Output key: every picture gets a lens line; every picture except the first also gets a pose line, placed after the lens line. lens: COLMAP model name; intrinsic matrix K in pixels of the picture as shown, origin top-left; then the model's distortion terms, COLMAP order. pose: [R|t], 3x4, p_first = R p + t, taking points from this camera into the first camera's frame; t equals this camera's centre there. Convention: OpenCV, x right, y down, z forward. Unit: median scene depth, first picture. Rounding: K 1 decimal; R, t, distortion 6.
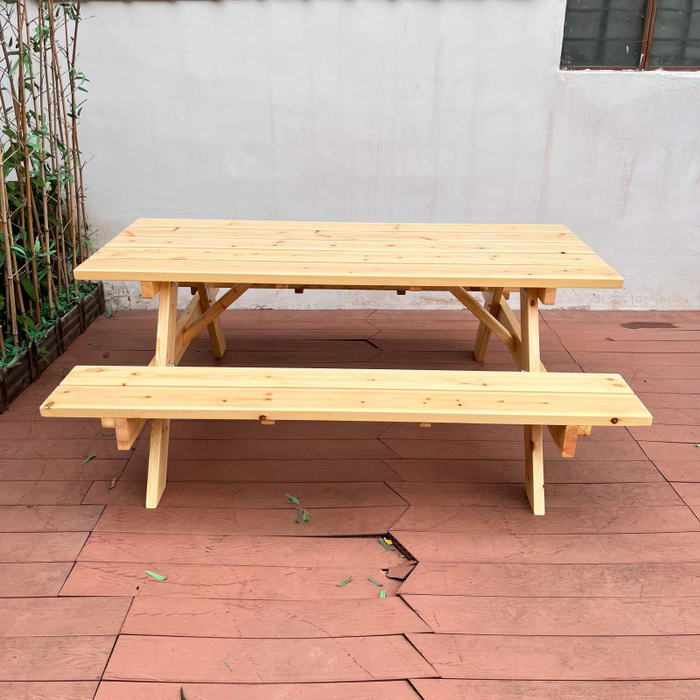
lens RADIAL K [[715.7, 0, 351.4], [0, 715.7, 333.8], [0, 0, 1]] dist [0.021501, 0.000000]
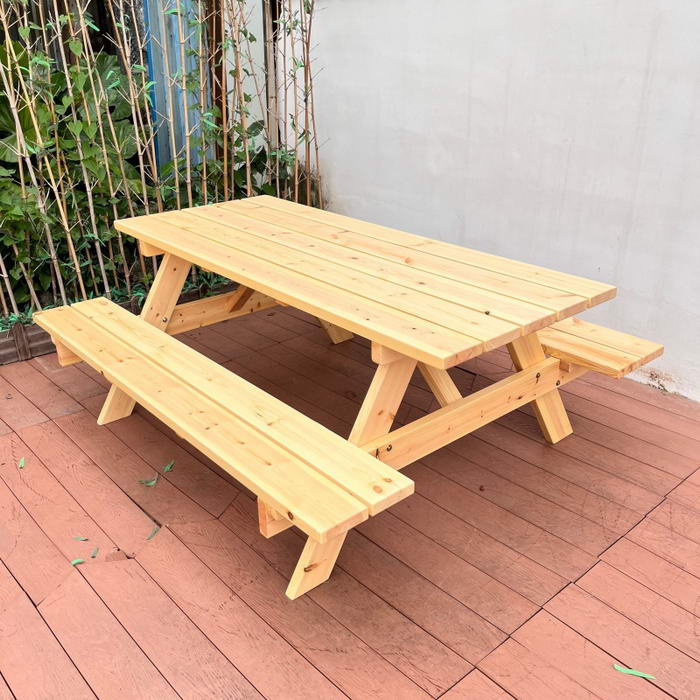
lens RADIAL K [[715.7, 0, 353.8], [0, 715.7, 358.7], [0, 0, 1]] dist [0.021501, 0.000000]
pose [[0.659111, 0.292997, -0.692622, 0.549589], [-0.265813, 0.952300, 0.149895, -0.106715], [0.703503, 0.085310, 0.705554, 0.298215]]
